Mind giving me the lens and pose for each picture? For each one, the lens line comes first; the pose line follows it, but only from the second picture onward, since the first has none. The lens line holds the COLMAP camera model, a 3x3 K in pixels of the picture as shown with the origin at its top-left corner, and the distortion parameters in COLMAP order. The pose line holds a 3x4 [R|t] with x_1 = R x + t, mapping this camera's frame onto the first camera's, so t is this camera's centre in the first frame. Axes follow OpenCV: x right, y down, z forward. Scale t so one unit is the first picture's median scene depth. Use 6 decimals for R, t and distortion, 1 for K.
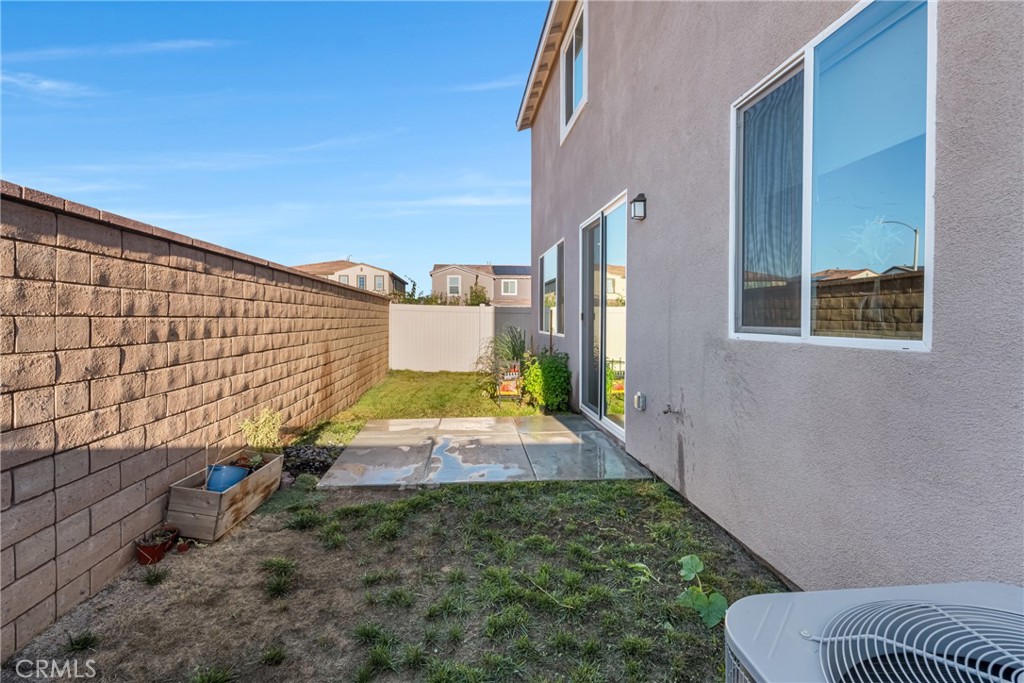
lens RADIAL K [[446.8, 0, 509.7], [0, 446.8, 324.8], [0, 0, 1]] dist [-0.000584, 0.000140]
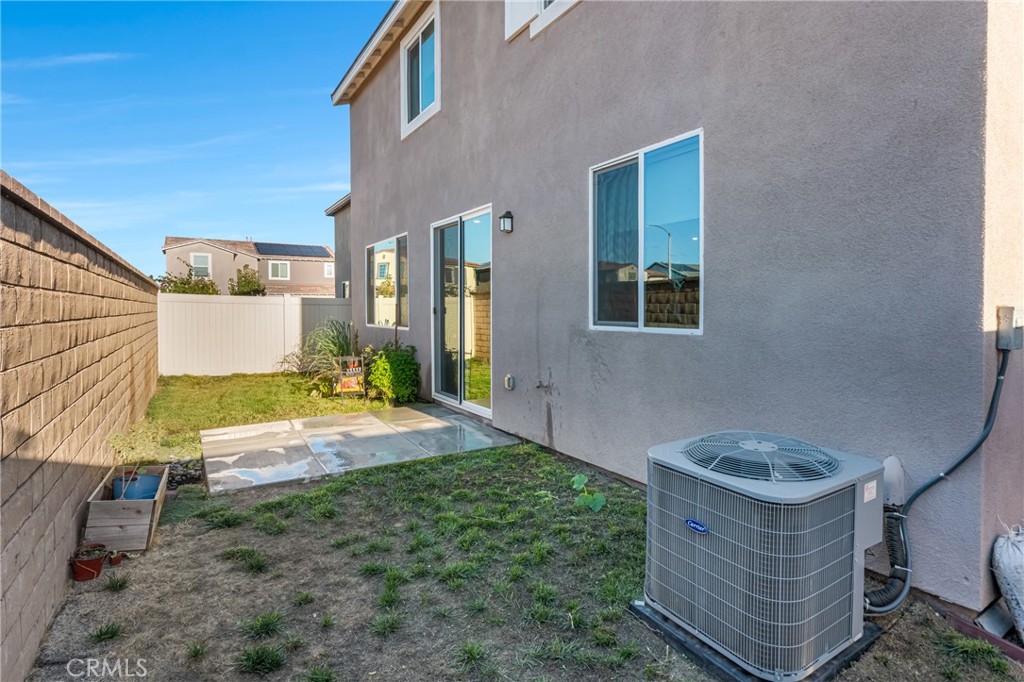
lens RADIAL K [[501.3, 0, 514.8], [0, 501.3, 317.7], [0, 0, 1]] dist [0.001468, 0.000871]
pose [[0.898961, -0.013081, 0.437834, -0.322310], [0.010010, 0.999906, 0.009320, -0.018576], [-0.437915, -0.003996, 0.899008, -0.260491]]
